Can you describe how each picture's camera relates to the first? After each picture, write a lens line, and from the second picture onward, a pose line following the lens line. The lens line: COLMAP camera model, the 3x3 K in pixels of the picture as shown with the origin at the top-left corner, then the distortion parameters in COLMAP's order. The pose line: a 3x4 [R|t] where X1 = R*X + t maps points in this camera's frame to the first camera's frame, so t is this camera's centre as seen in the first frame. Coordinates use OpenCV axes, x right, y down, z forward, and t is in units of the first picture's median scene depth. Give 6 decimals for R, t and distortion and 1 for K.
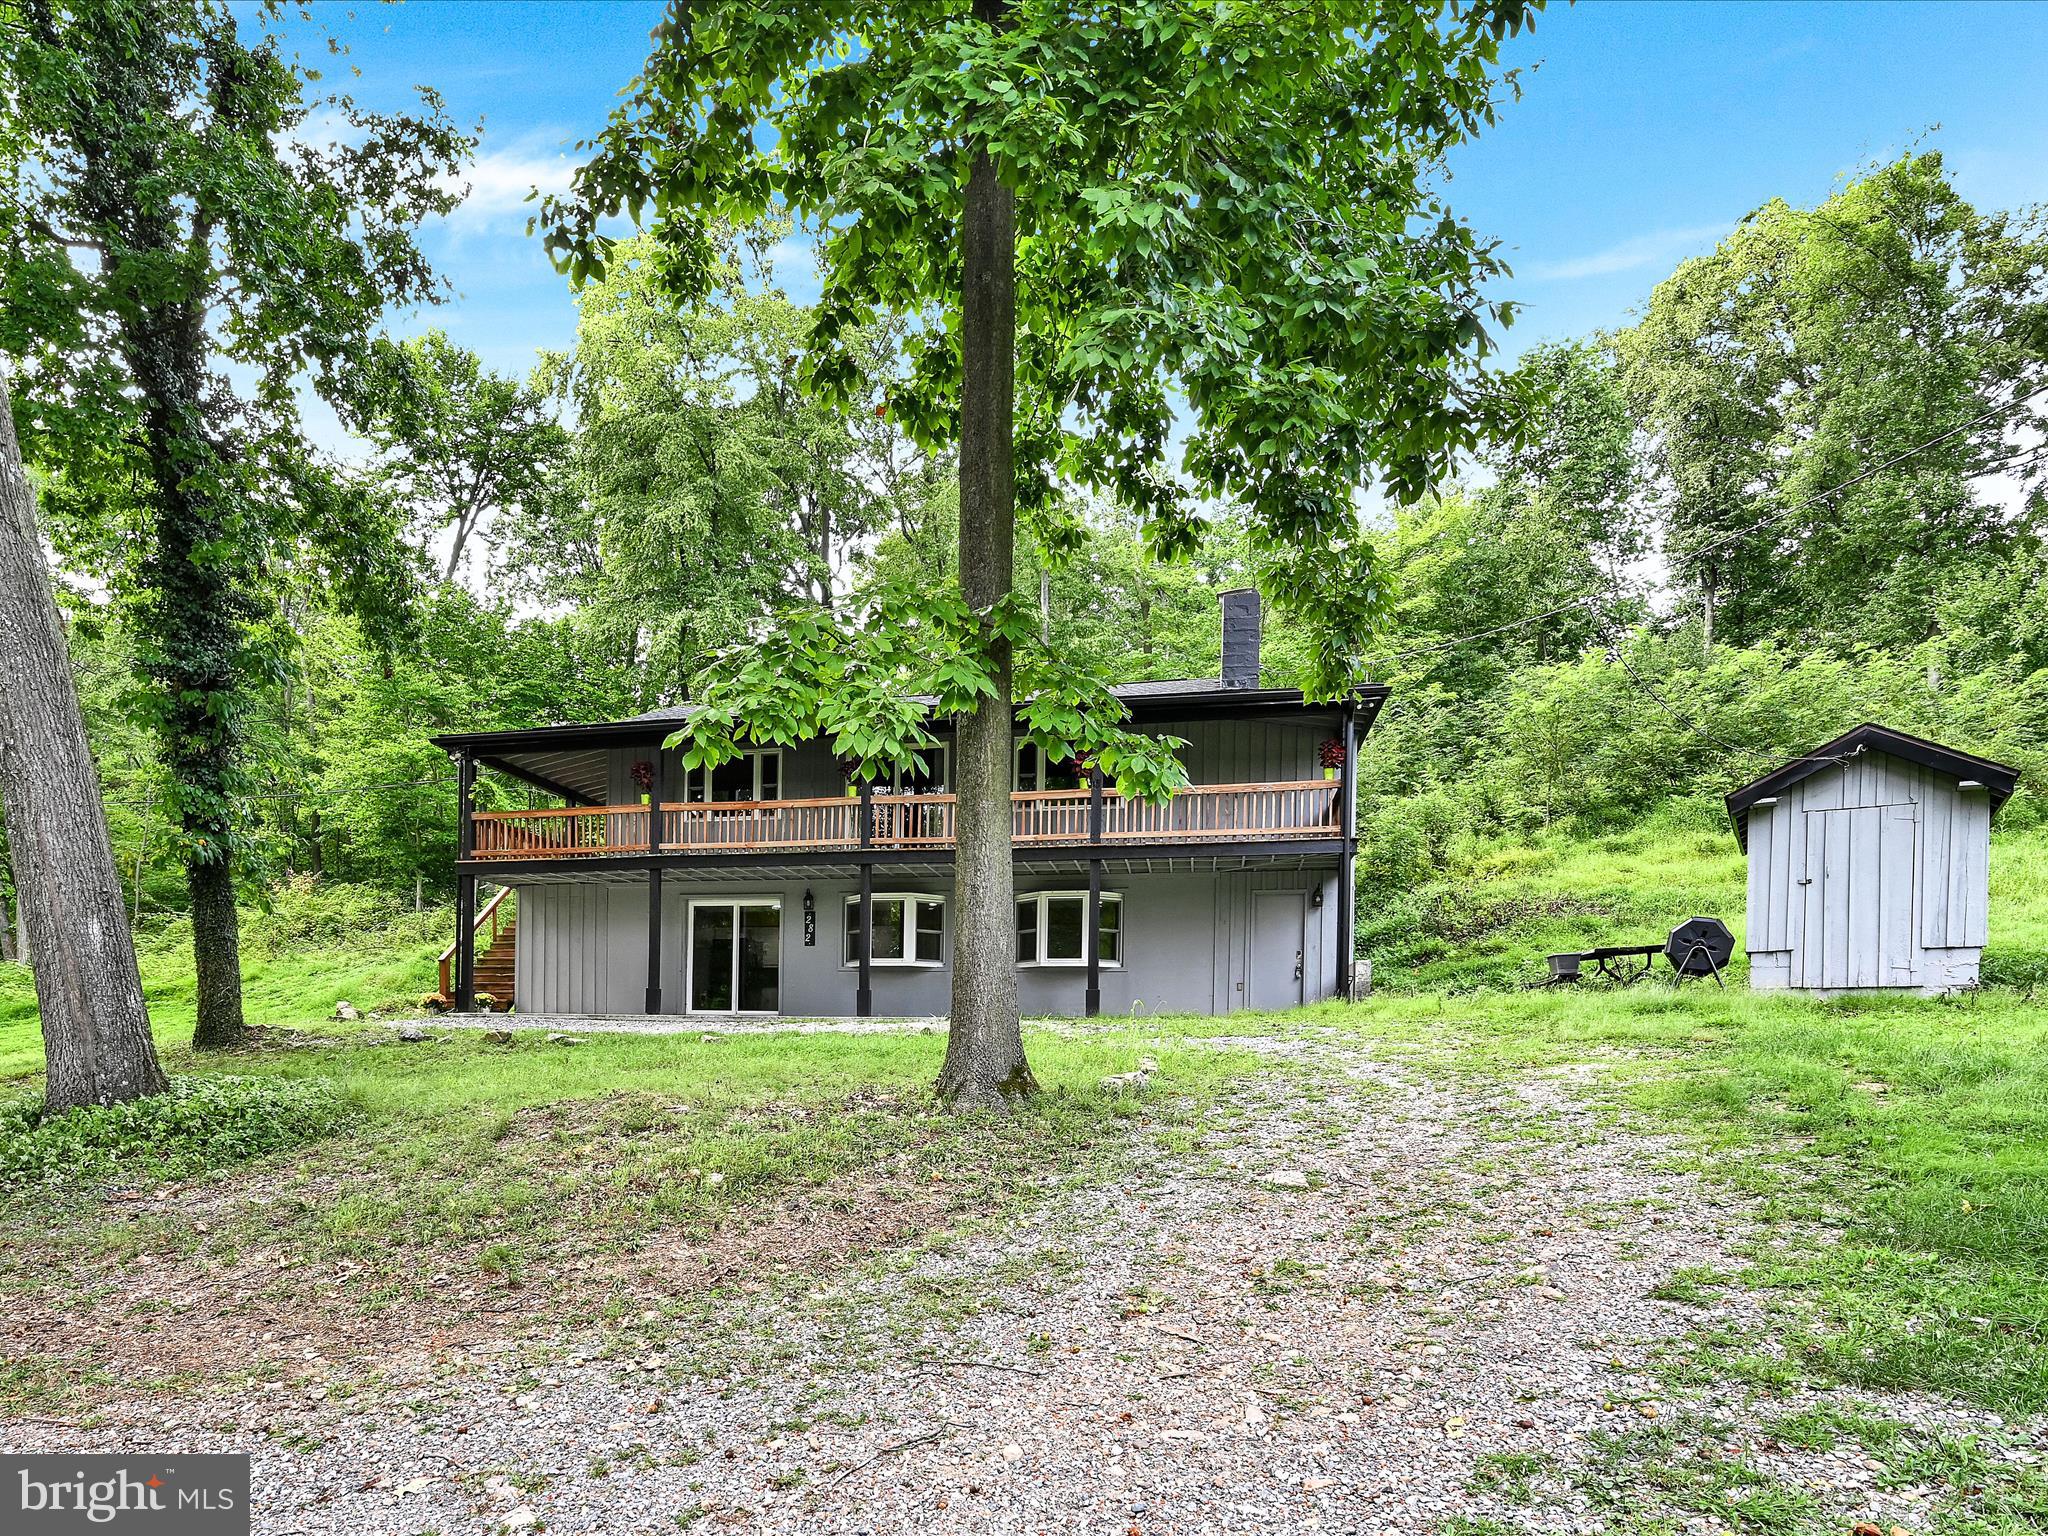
lens RADIAL K [[921.7, 0, 1029.6], [0, 921.7, 763.5], [0, 0, 1]] dist [0.001370, -0.000873]
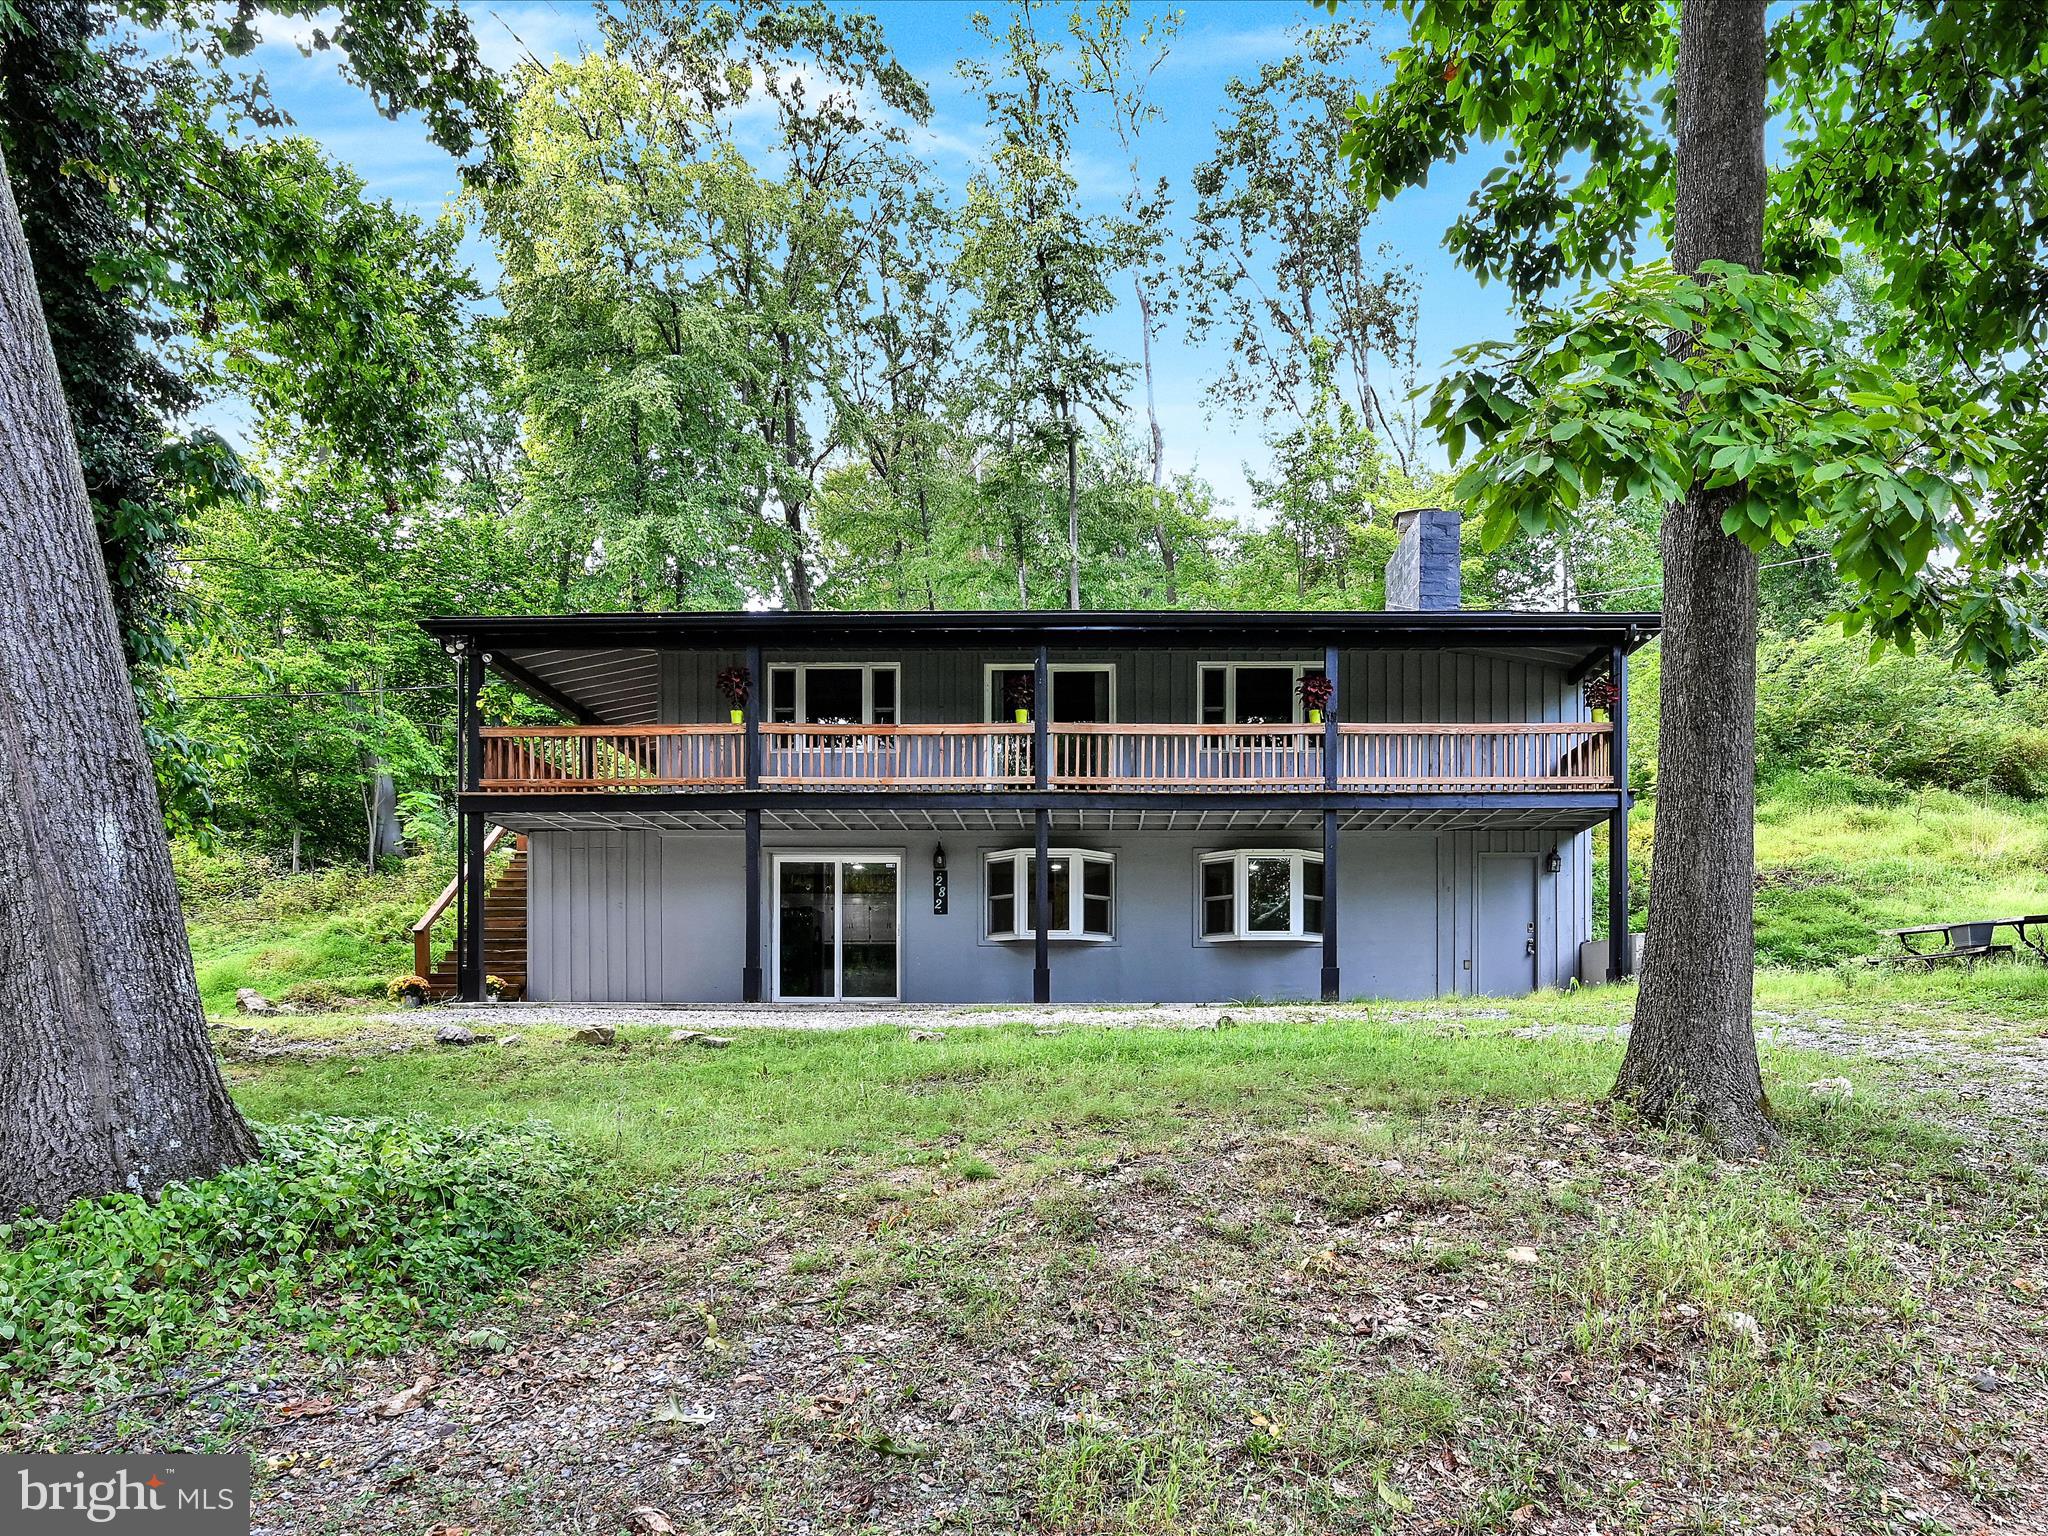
lens RADIAL K [[914.1, 0, 987.9], [0, 914.1, 782.4], [0, 0, 1]] dist [0.000057, 0.000663]
pose [[0.987237, 0.030066, 0.156392, -0.330345], [-0.034915, 0.998988, 0.028355, 0.063829], [-0.155381, -0.033454, 0.987288, 0.235871]]
